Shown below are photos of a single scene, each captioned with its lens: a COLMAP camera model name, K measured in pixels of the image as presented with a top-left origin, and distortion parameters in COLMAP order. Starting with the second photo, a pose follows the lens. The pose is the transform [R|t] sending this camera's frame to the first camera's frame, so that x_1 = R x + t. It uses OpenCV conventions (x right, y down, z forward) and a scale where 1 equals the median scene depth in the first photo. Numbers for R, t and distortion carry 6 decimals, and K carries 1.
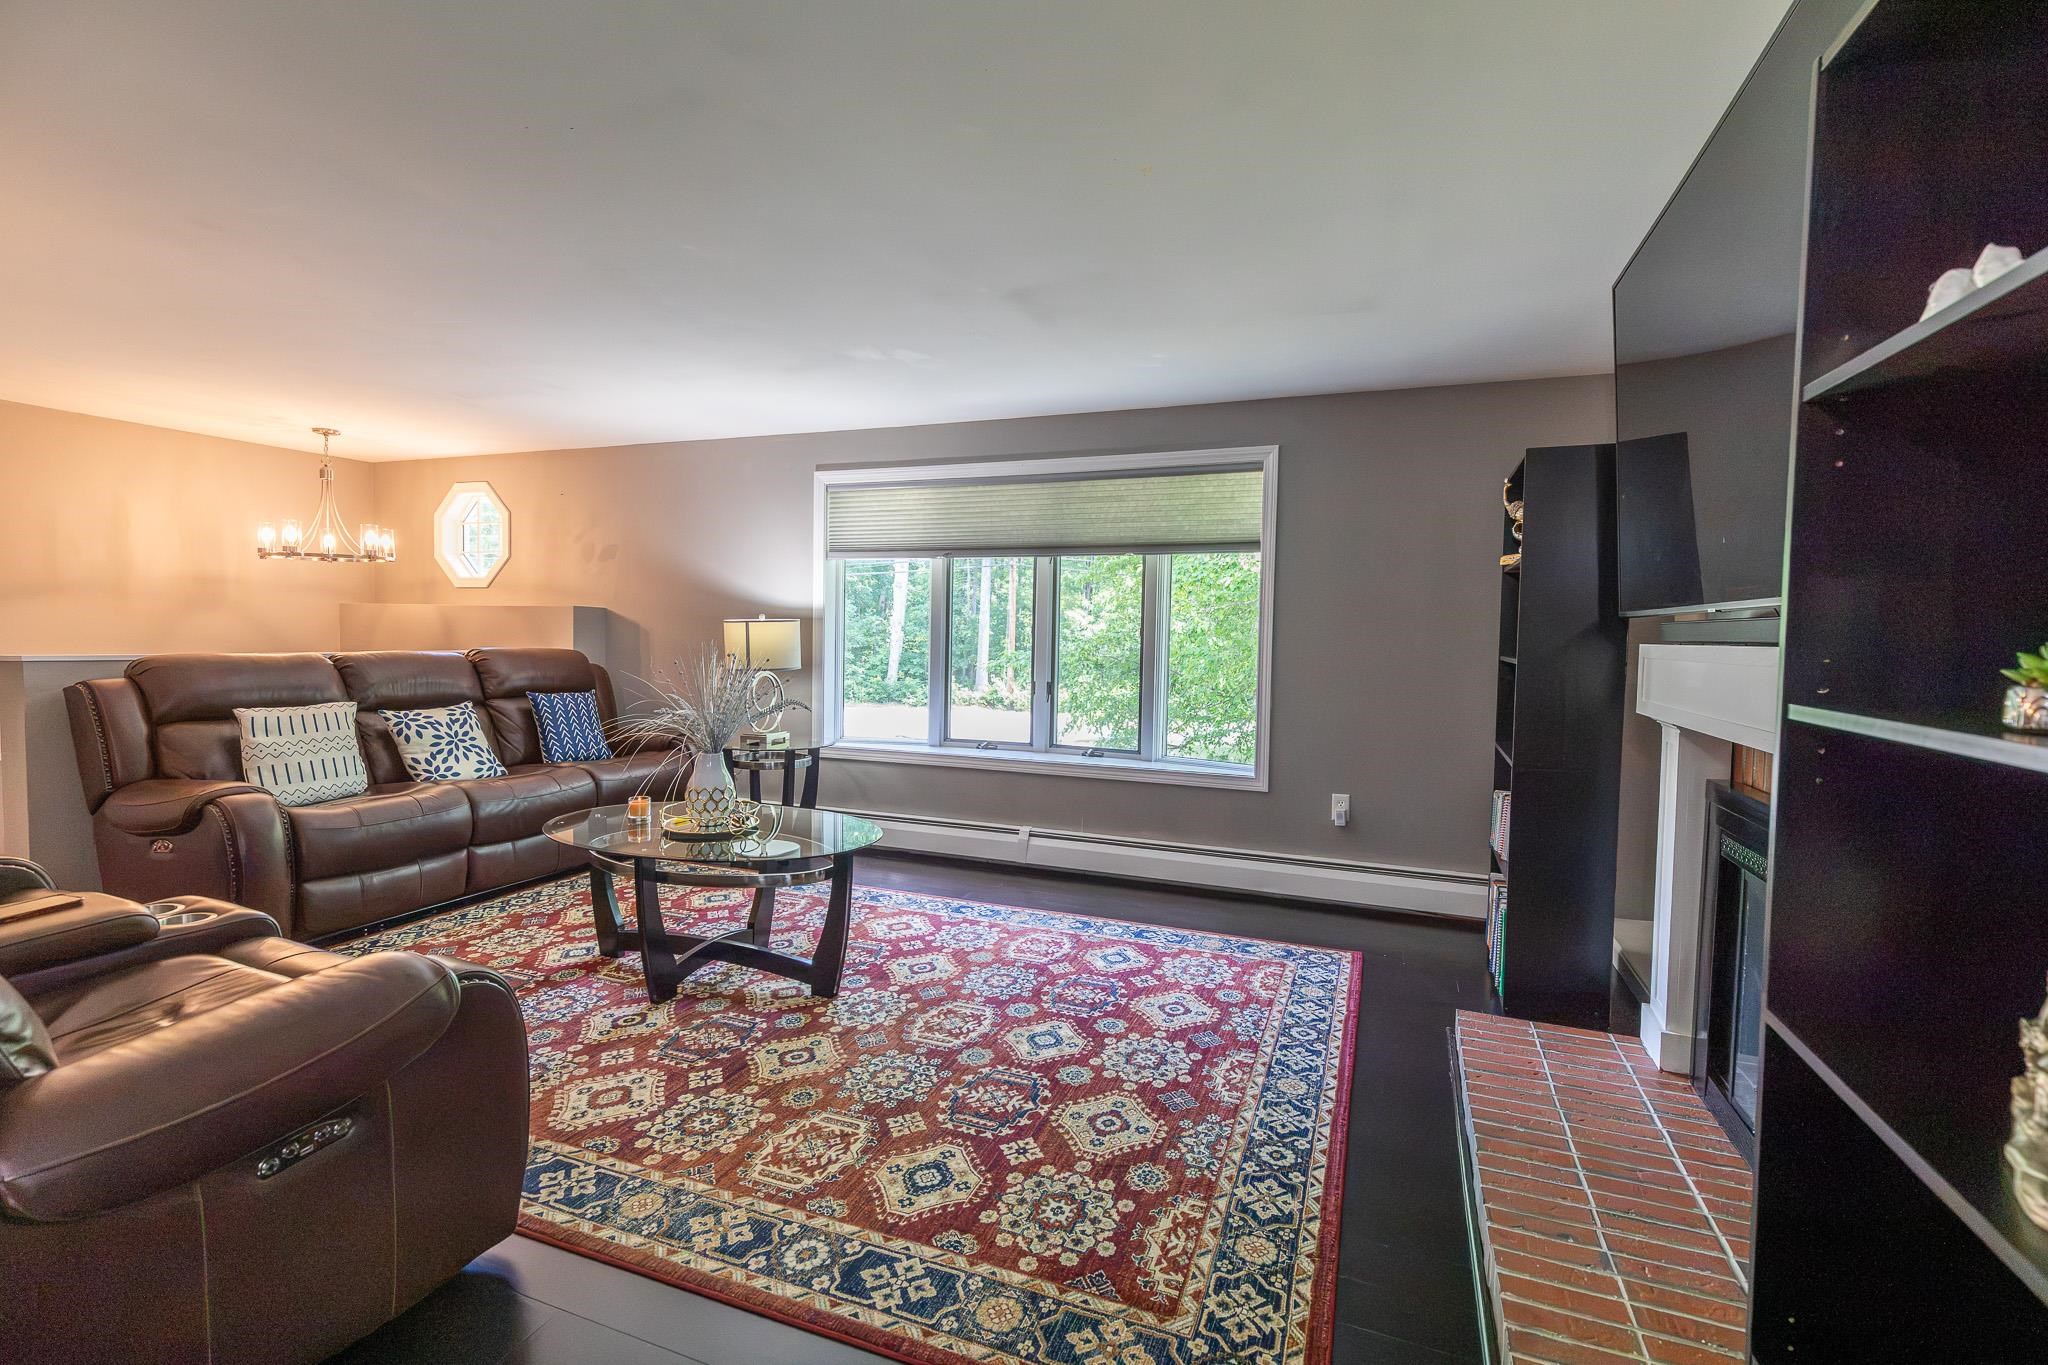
lens RADIAL K [[910.1, 0, 1037.1], [0, 910.1, 668.2], [0, 0, 1]] dist [0.008617, -0.001495]
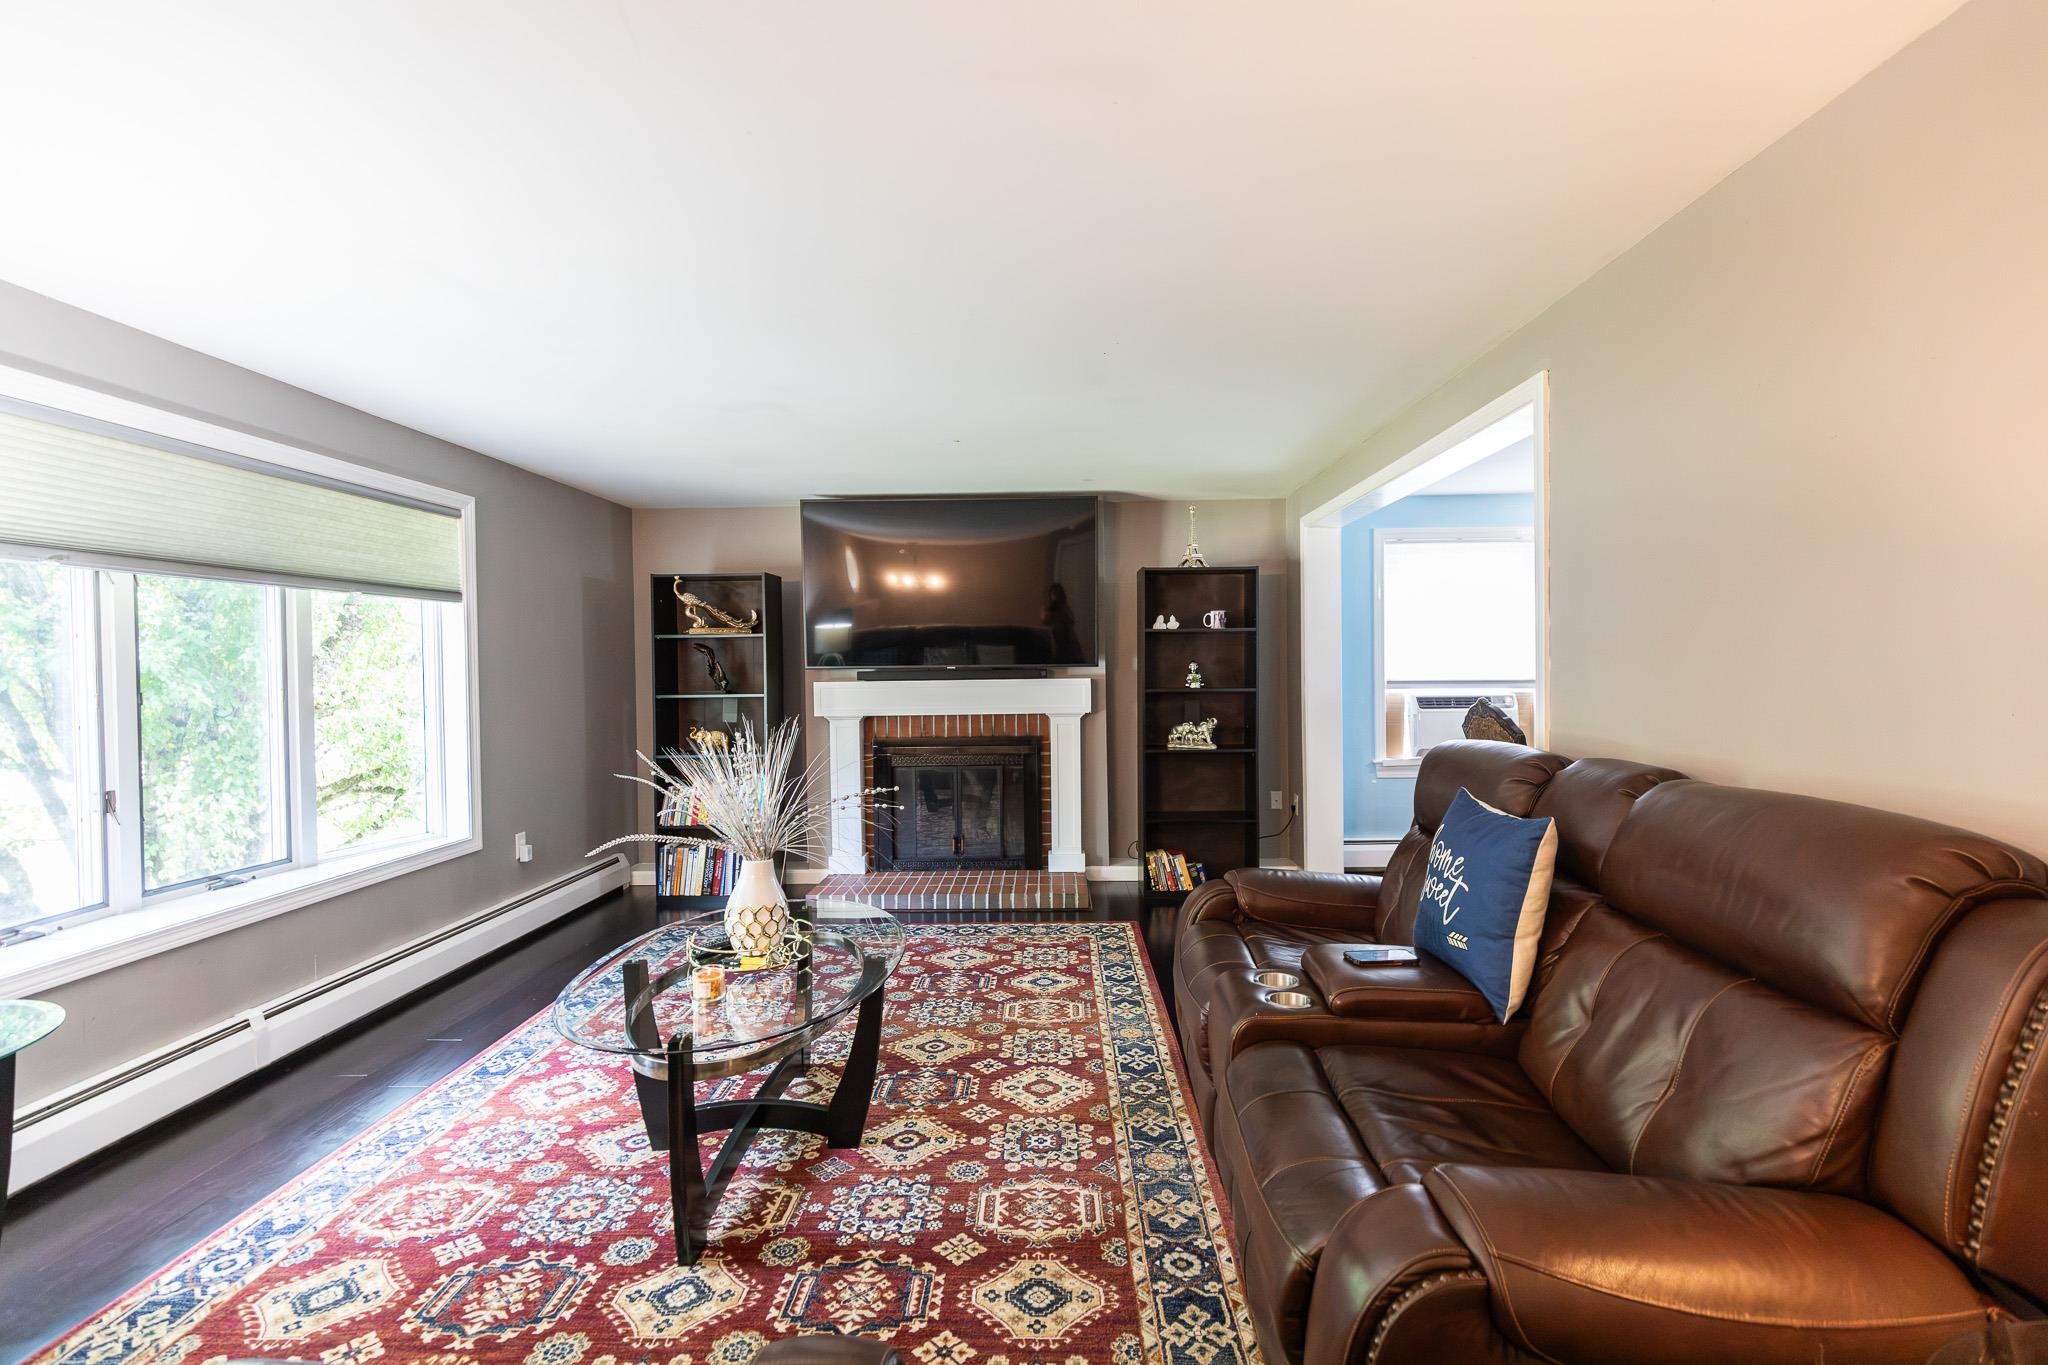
lens RADIAL K [[910.1, 0, 1034.9], [0, 910.1, 675.2], [0, 0, 1]] dist [0.008617, -0.001495]
pose [[-0.341900, -0.024612, 0.939414, -1.053708], [0.045087, 0.998076, 0.042558, -0.079864], [-0.938654, 0.056906, -0.340133, 0.928768]]
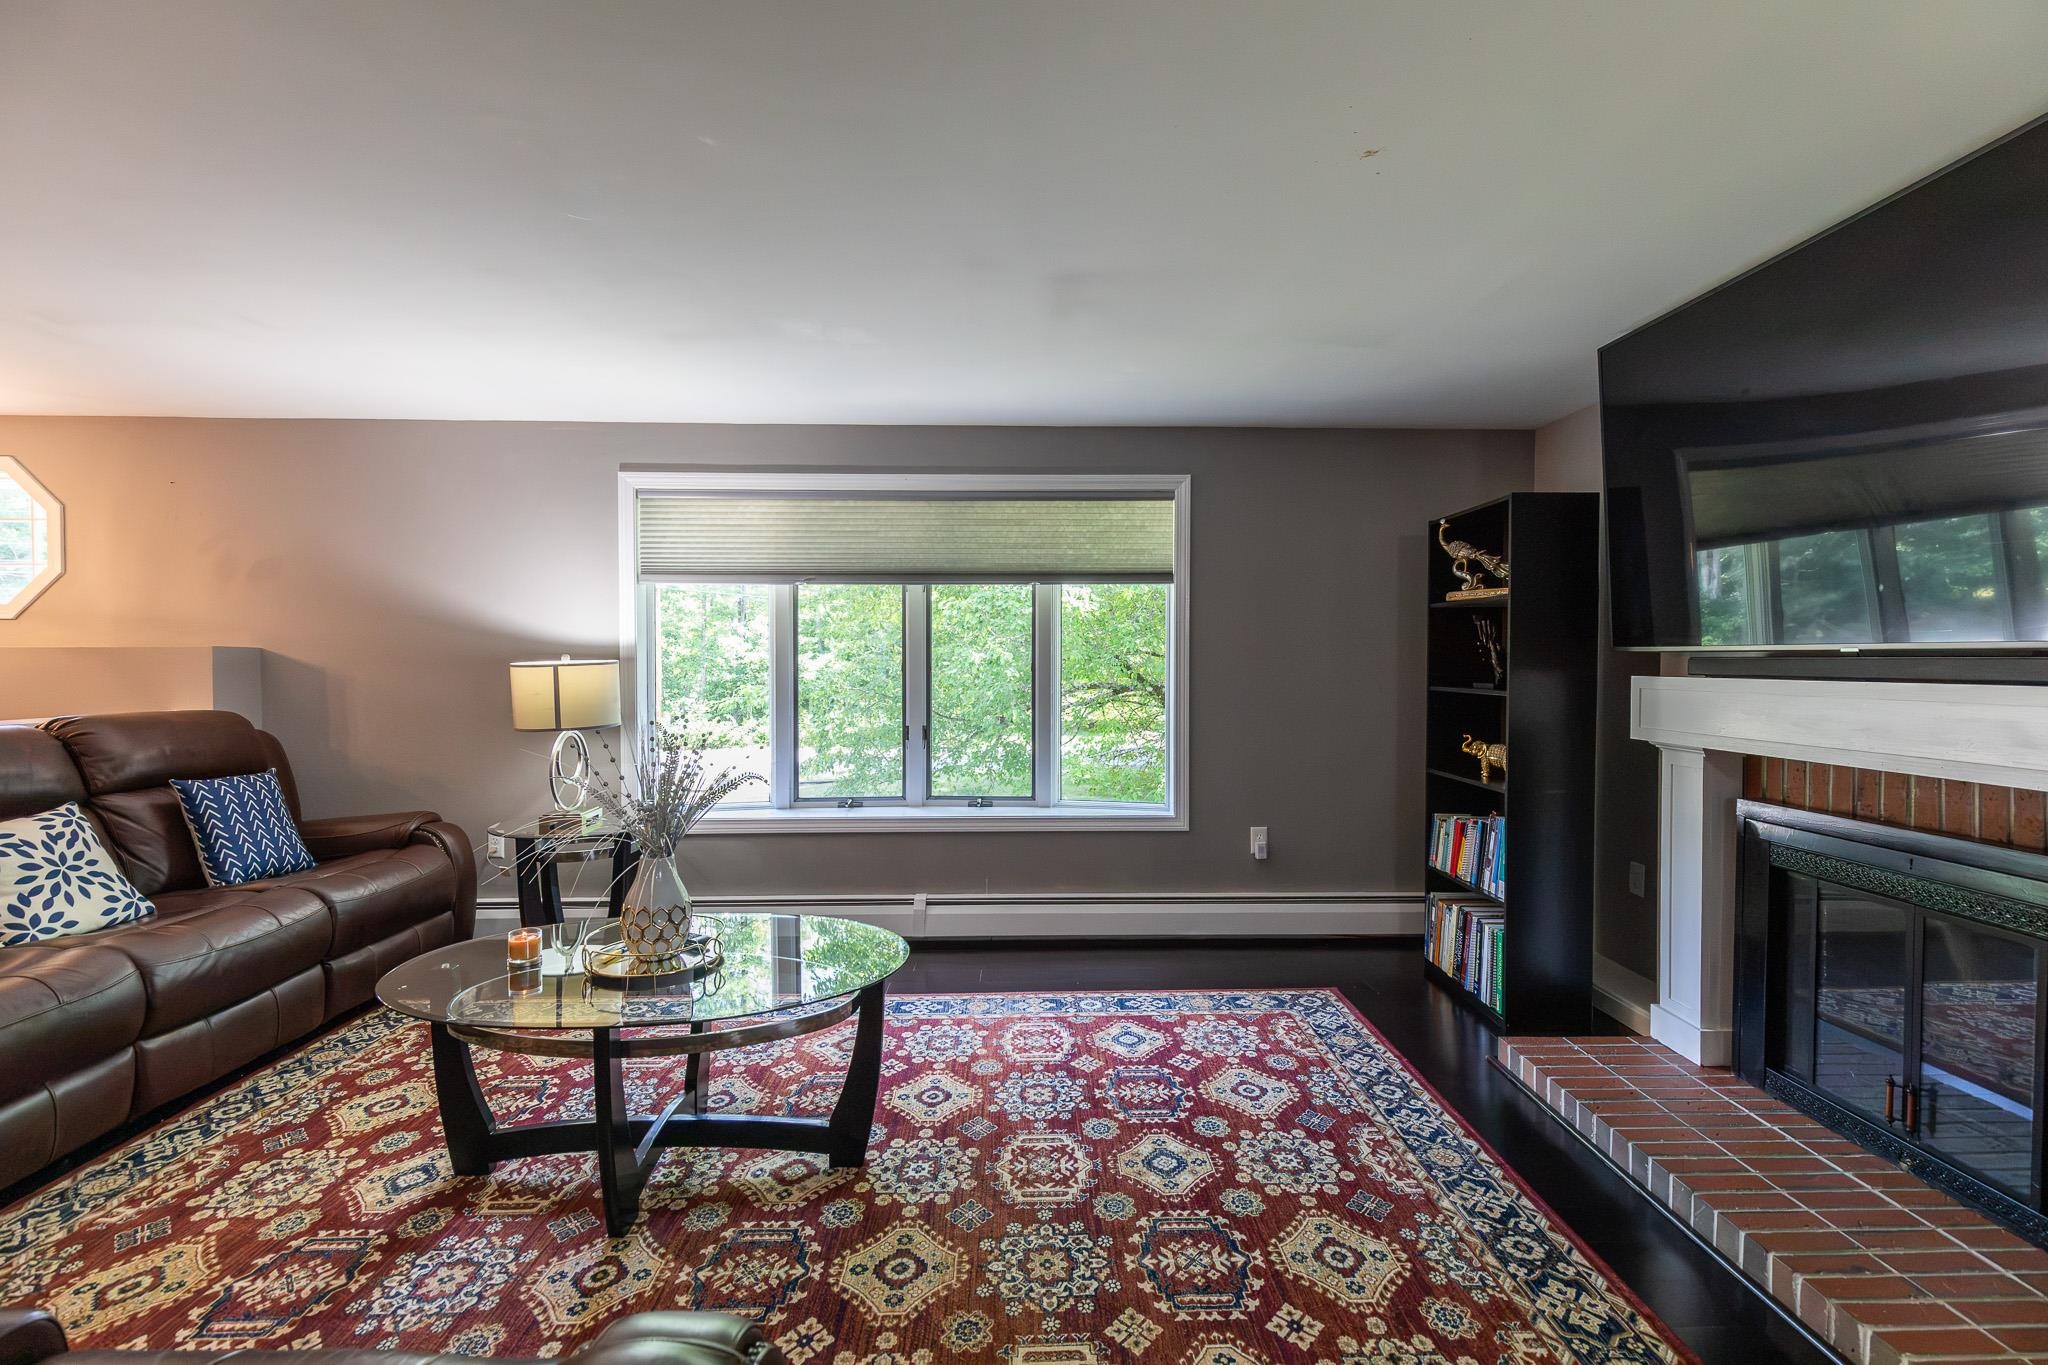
lens RADIAL K [[910.1, 0, 1043.4], [0, 910.1, 679.6], [0, 0, 1]] dist [0.008617, -0.001495]
pose [[0.920529, -0.026655, 0.389765, -0.318415], [0.032287, 0.999447, -0.007903, -0.027373], [-0.389339, 0.019859, 0.920880, 0.200108]]
